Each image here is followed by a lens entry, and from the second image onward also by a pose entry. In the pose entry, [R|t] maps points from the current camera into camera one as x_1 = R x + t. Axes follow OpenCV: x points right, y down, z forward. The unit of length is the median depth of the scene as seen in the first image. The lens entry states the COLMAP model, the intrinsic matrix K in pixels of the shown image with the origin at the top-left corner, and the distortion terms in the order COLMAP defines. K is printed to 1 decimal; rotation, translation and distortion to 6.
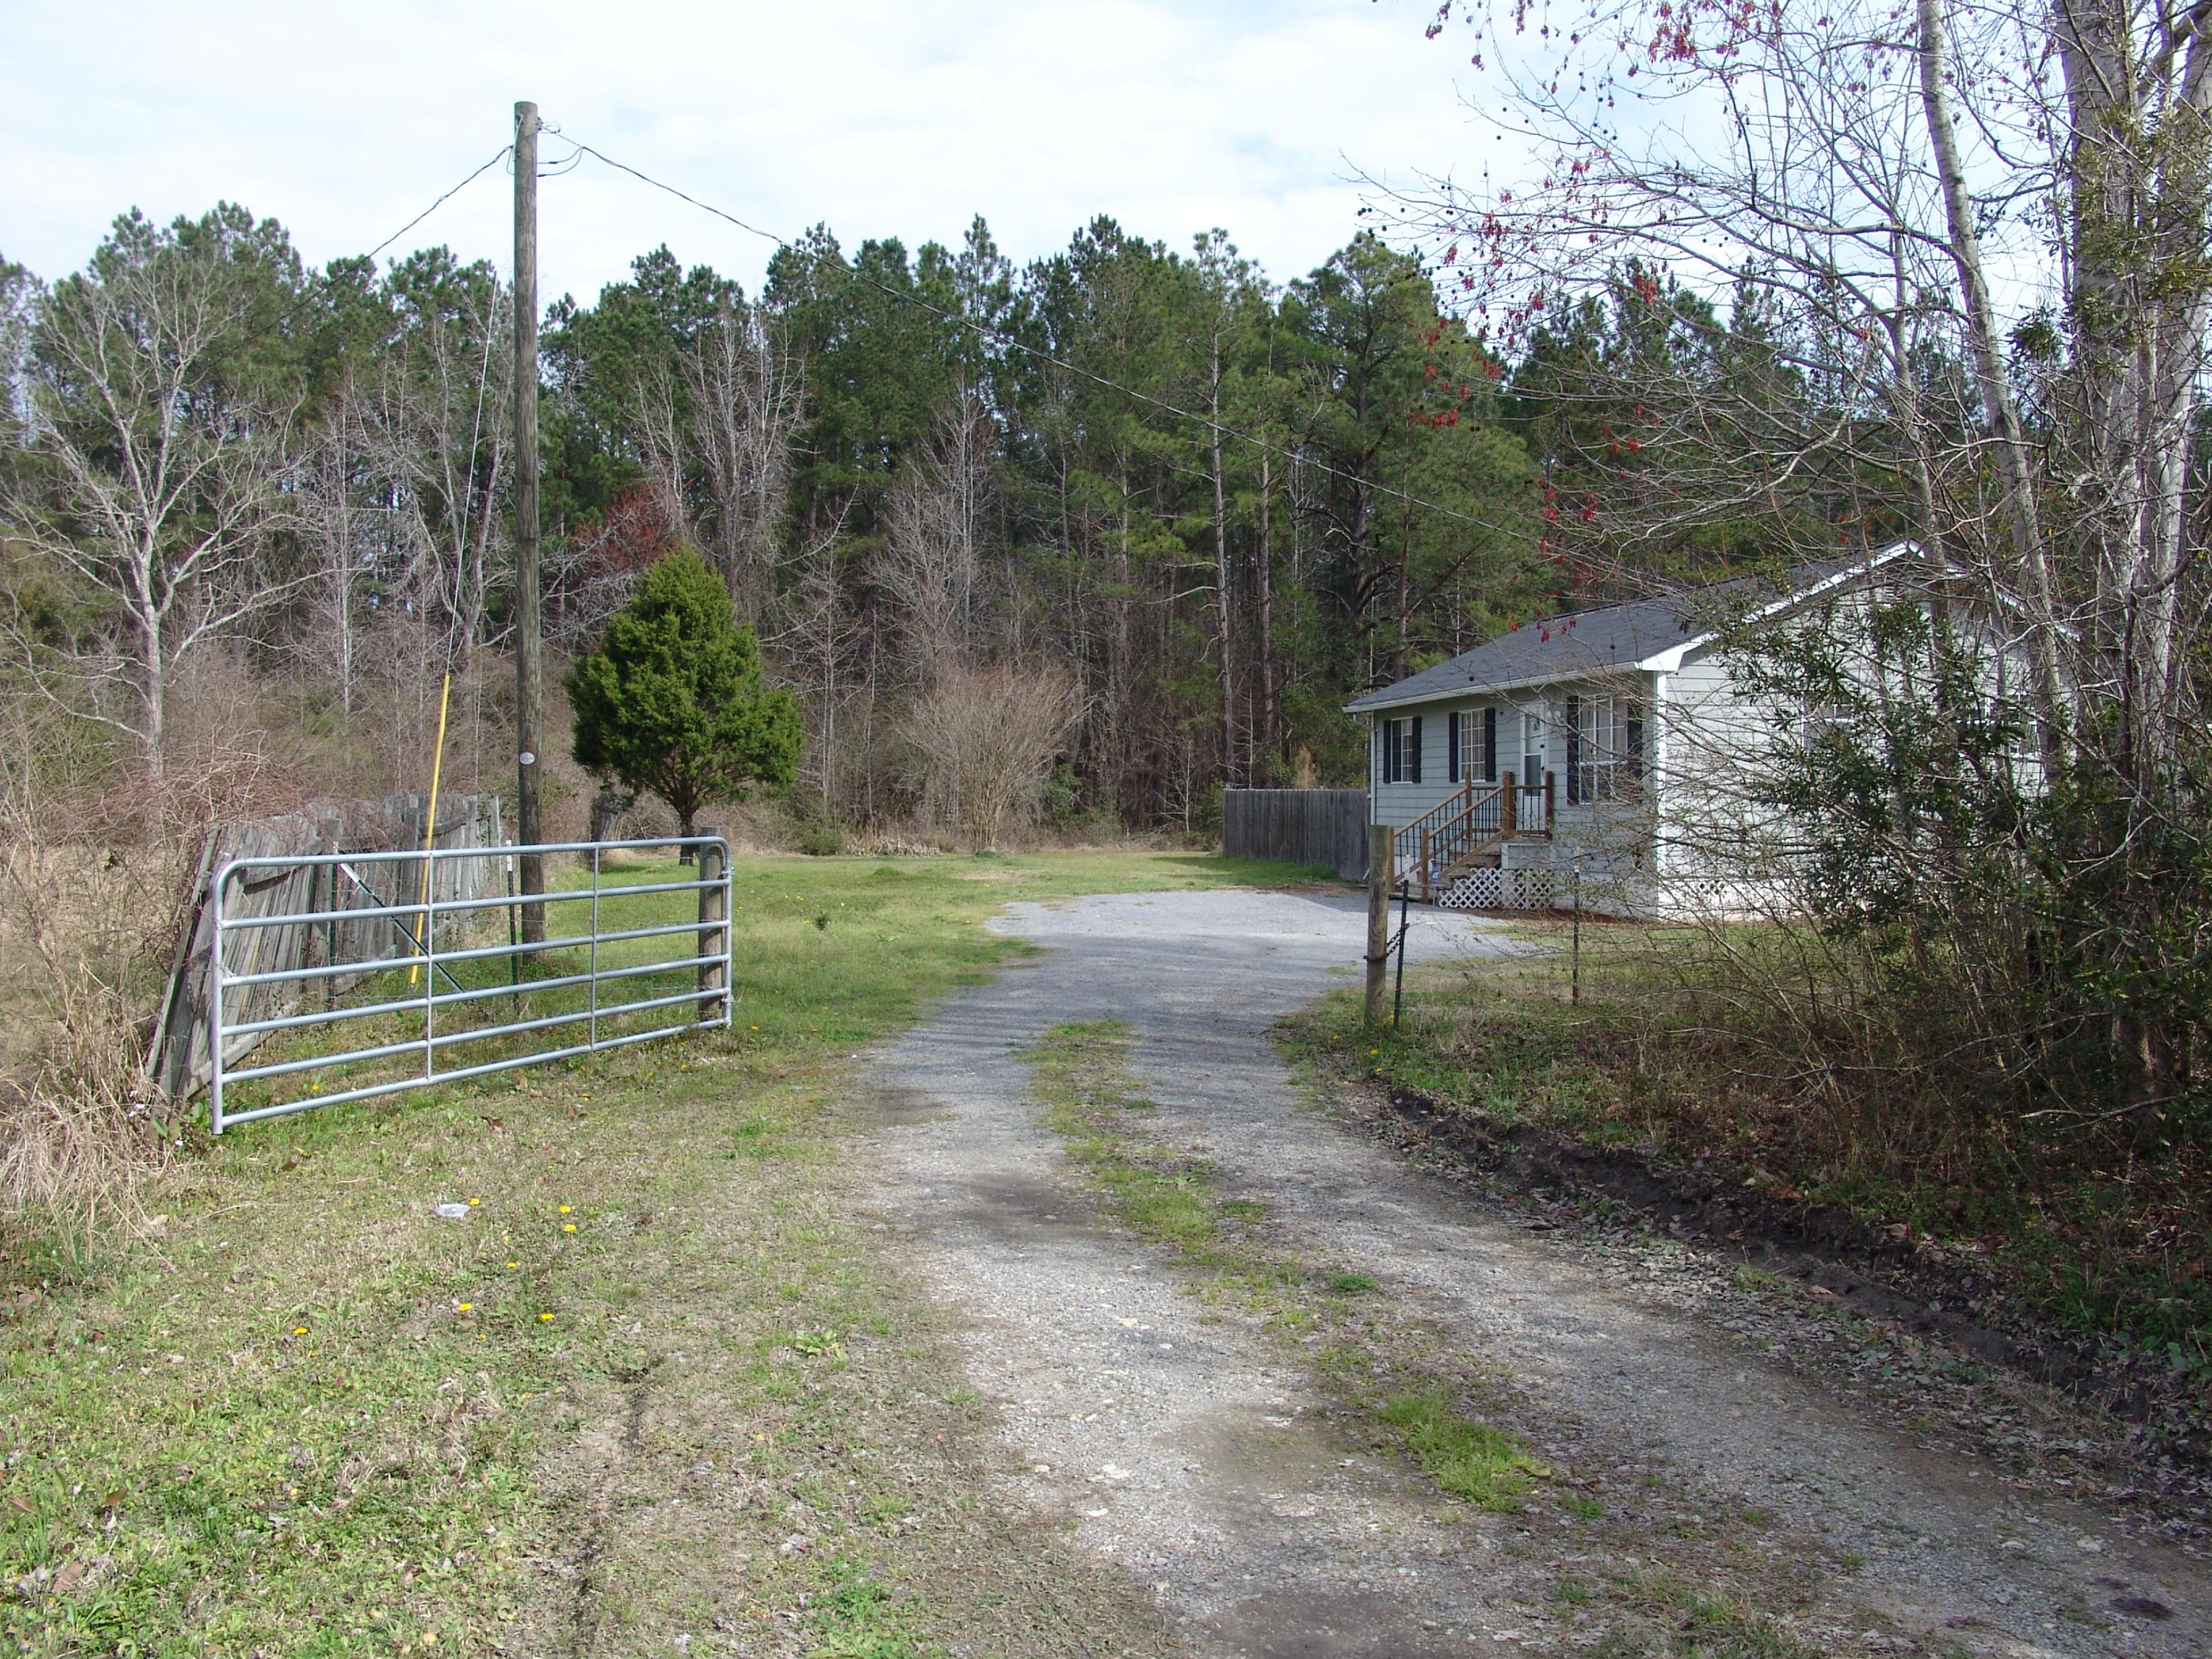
lens RADIAL K [[1846.1, 0, 1106.0], [0, 1846.1, 829.5], [0, 0, 1]] dist [-0.154572, 0.127564]
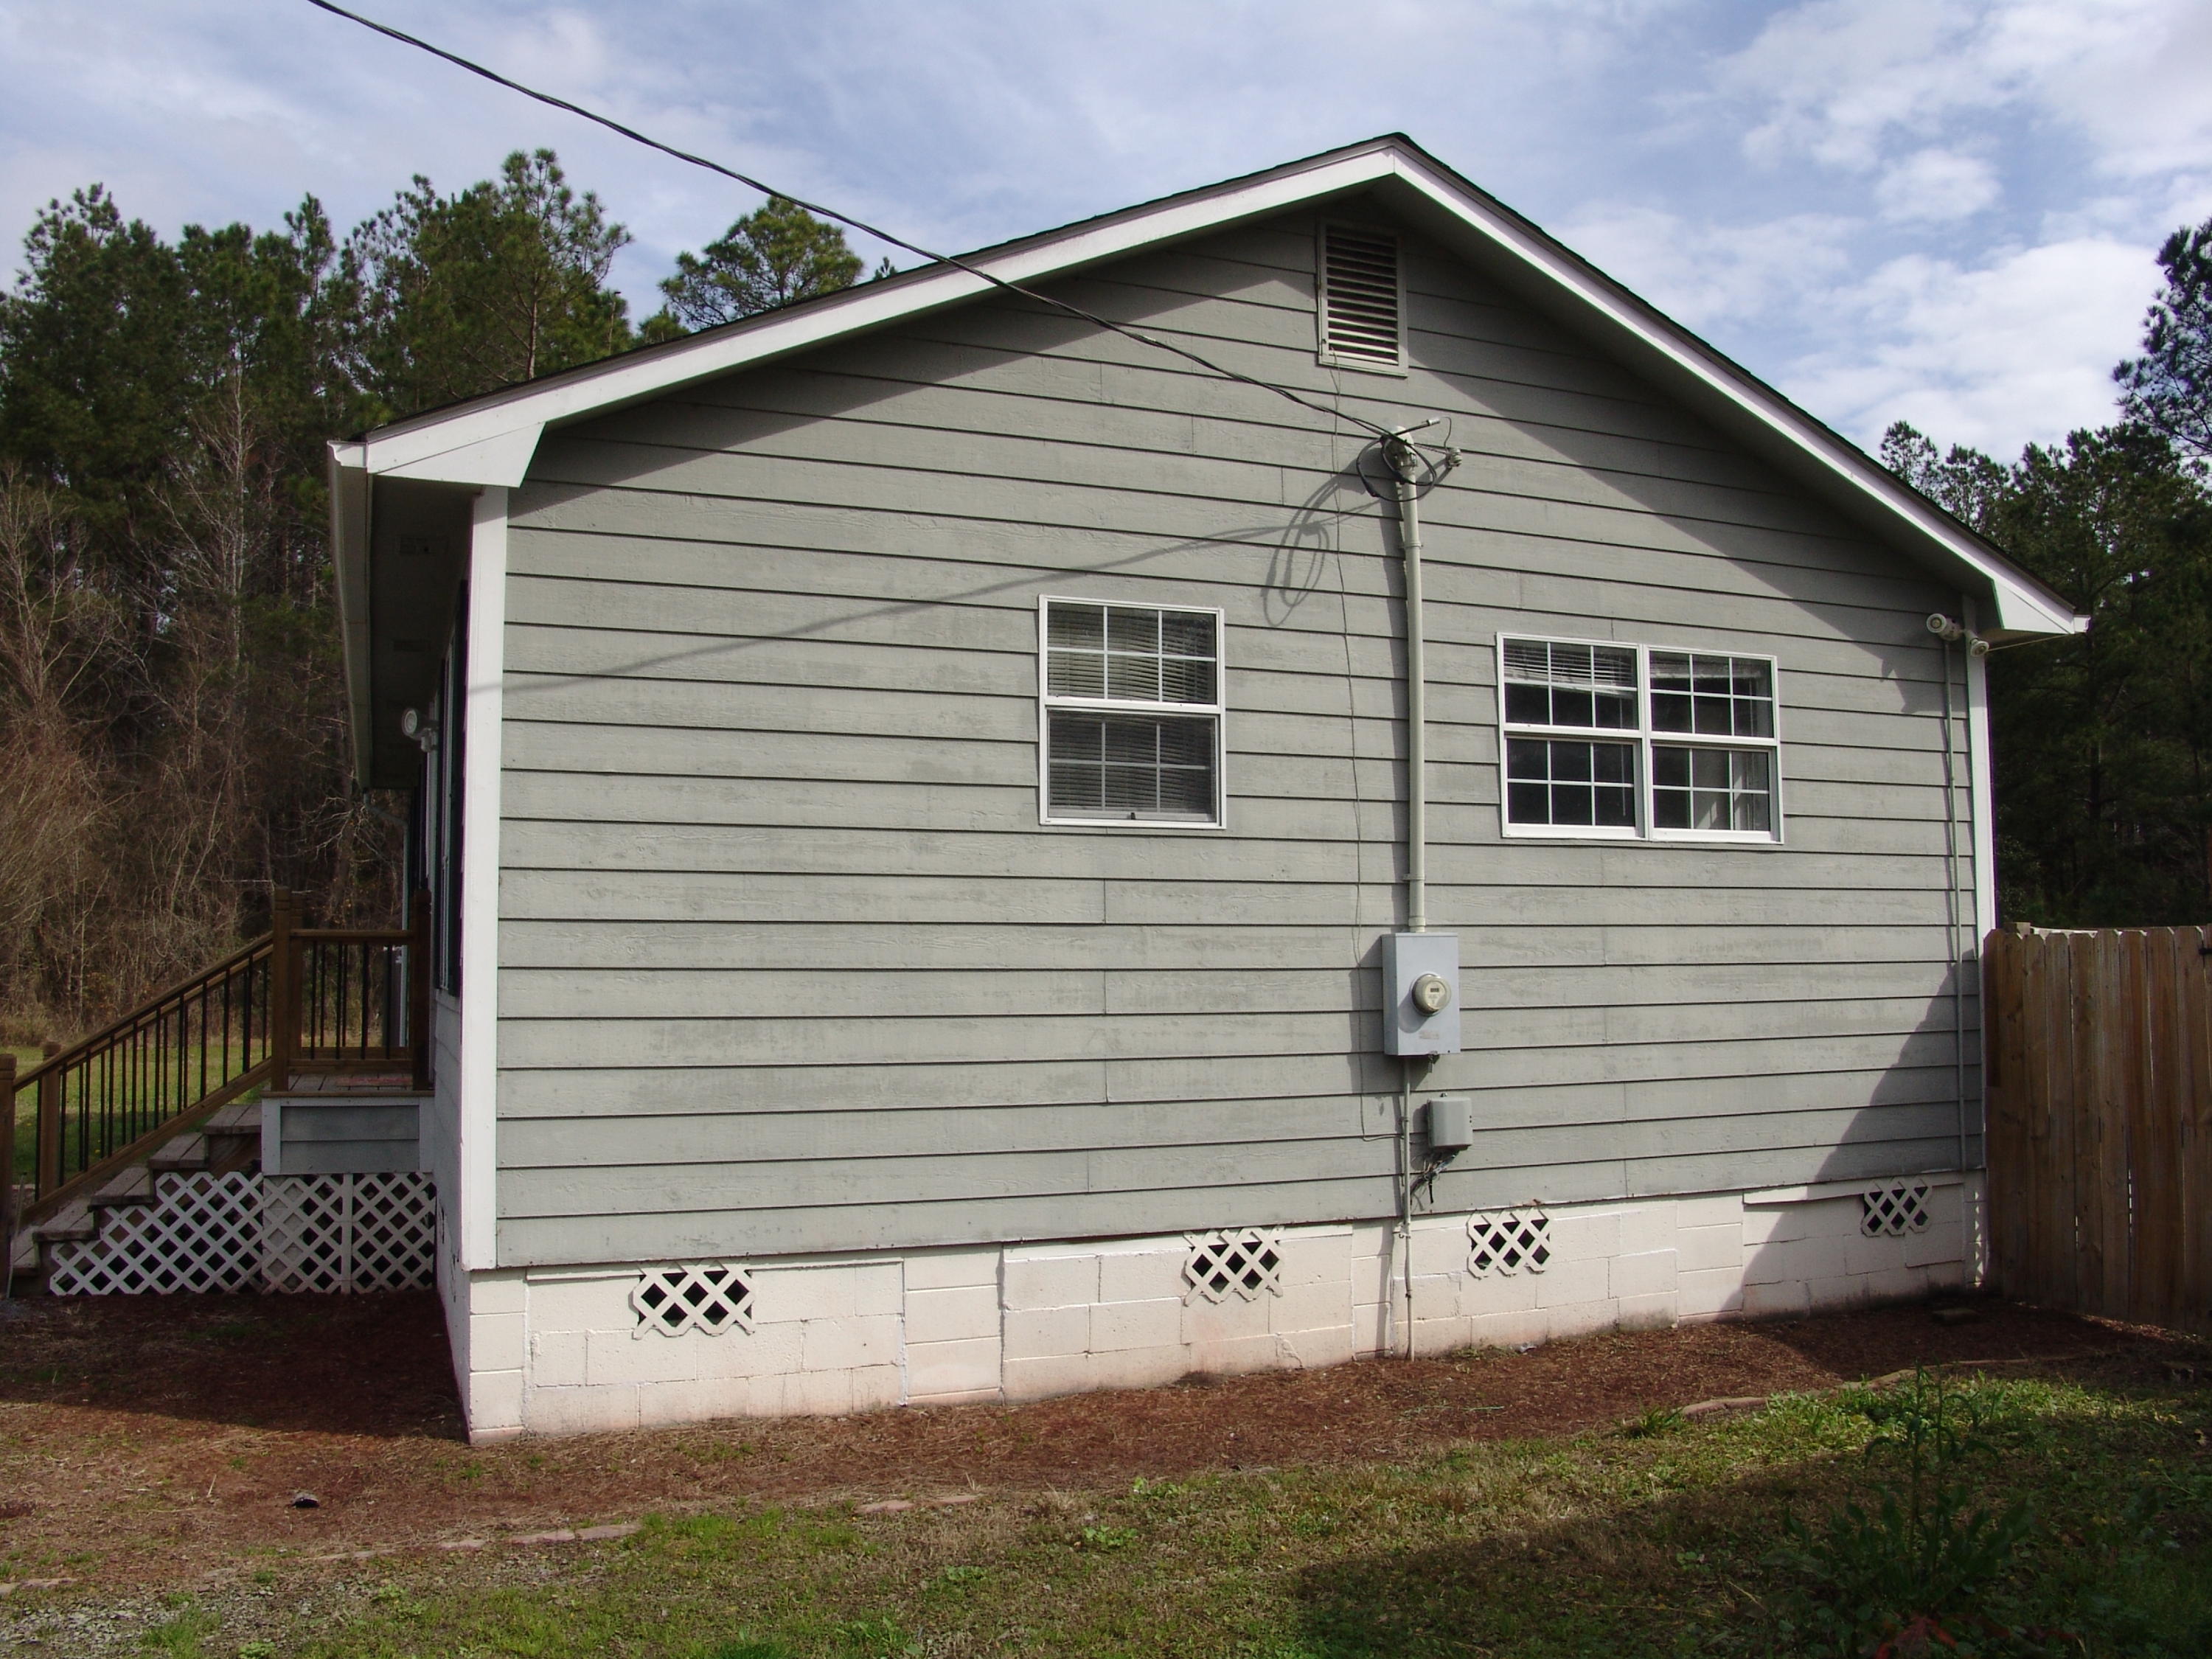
lens RADIAL K [[1846.1, 0, 1106.0], [0, 1846.1, 829.5], [0, 0, 1]] dist [-0.154572, 0.127564]
pose [[0.983284, 0.008990, 0.181855, 0.141651], [0.009097, 0.995108, -0.098378, -0.003830], [-0.181850, 0.098388, 0.978392, 0.293499]]
